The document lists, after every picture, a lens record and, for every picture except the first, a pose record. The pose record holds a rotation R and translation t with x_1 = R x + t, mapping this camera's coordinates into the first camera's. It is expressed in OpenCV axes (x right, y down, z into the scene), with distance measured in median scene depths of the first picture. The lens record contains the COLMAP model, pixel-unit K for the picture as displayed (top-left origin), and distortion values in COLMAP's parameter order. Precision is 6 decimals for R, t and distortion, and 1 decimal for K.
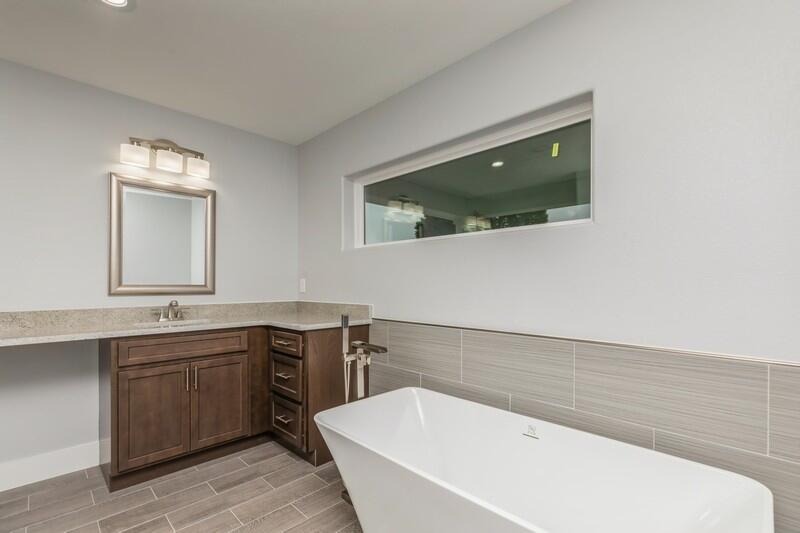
lens RADIAL K [[361.9, 0, 394.7], [0, 361.9, 284.8], [0, 0, 1]] dist [0.000648, 0.000411]
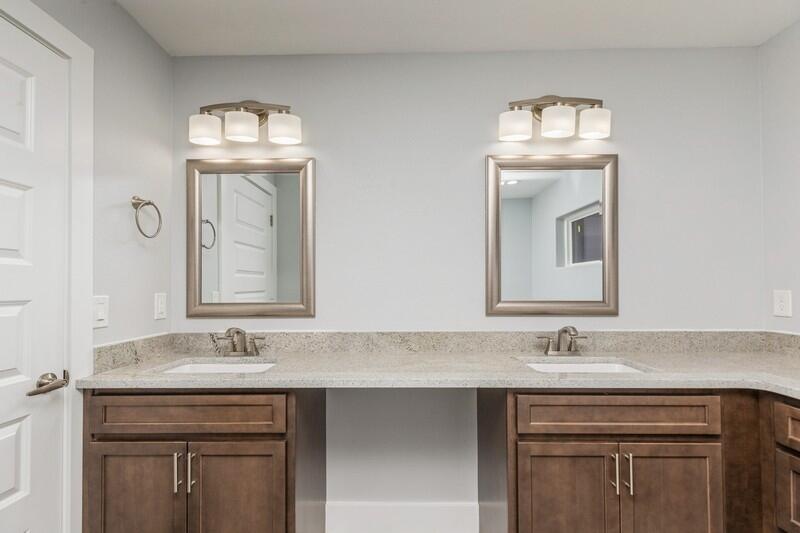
lens RADIAL K [[361.9, 0, 394.7], [0, 361.9, 284.8], [0, 0, 1]] dist [0.000648, 0.000411]
pose [[0.698737, -0.001097, -0.715378, -0.369066], [-0.000171, 0.999999, -0.001700, -0.031811], [0.715379, 0.001310, 0.698735, 0.316670]]
